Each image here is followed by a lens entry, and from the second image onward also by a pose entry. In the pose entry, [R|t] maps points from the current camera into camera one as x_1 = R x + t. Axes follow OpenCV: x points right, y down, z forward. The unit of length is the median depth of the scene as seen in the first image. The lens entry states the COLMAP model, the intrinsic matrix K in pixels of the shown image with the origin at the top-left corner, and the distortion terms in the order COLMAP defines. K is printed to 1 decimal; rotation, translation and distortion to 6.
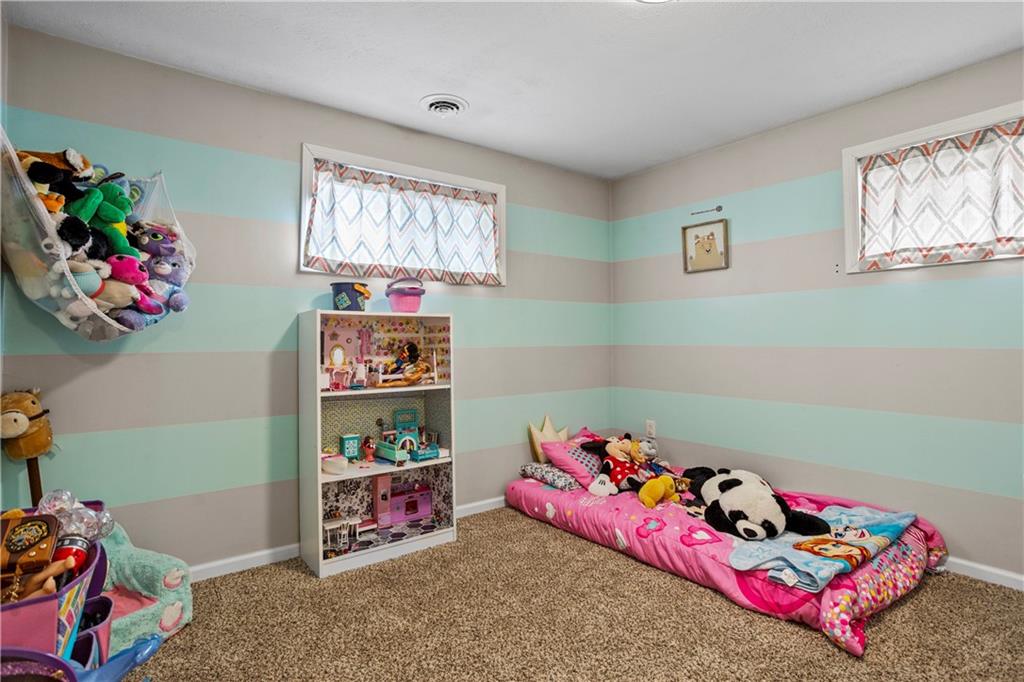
lens RADIAL K [[486.2, 0, 516.2], [0, 486.2, 339.1], [0, 0, 1]] dist [-0.038496, 0.022923]
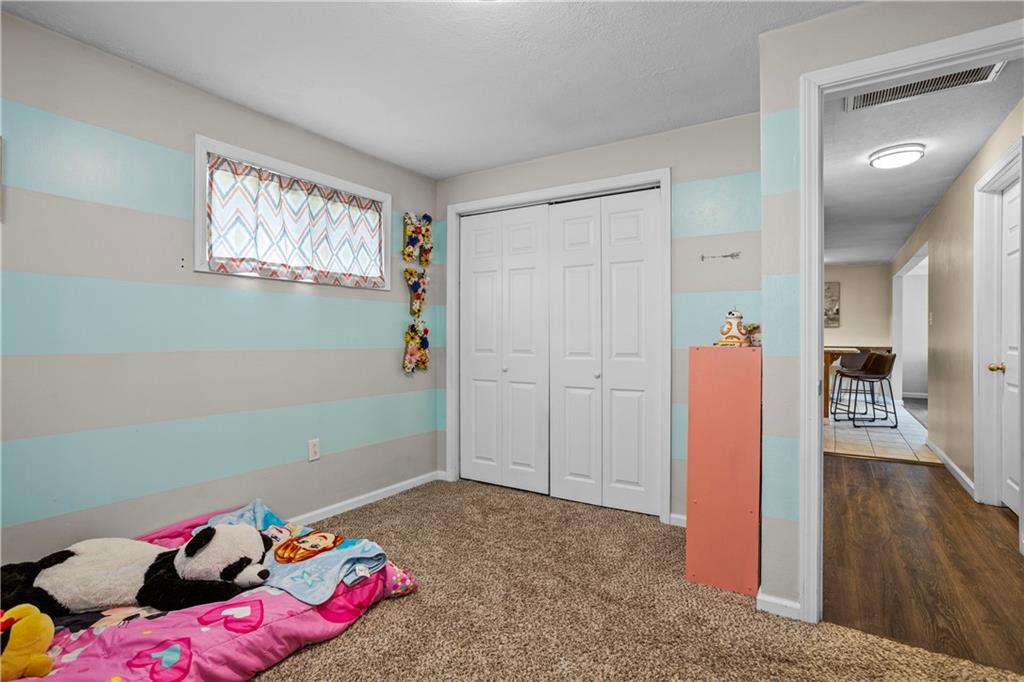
lens RADIAL K [[486.2, 0, 516.2], [0, 486.2, 339.1], [0, 0, 1]] dist [-0.038496, 0.022923]
pose [[-0.299691, 0.001351, 0.954035, -0.424410], [-0.003556, 0.999990, -0.002533, -0.006657], [-0.954030, -0.004151, -0.299683, 0.793719]]
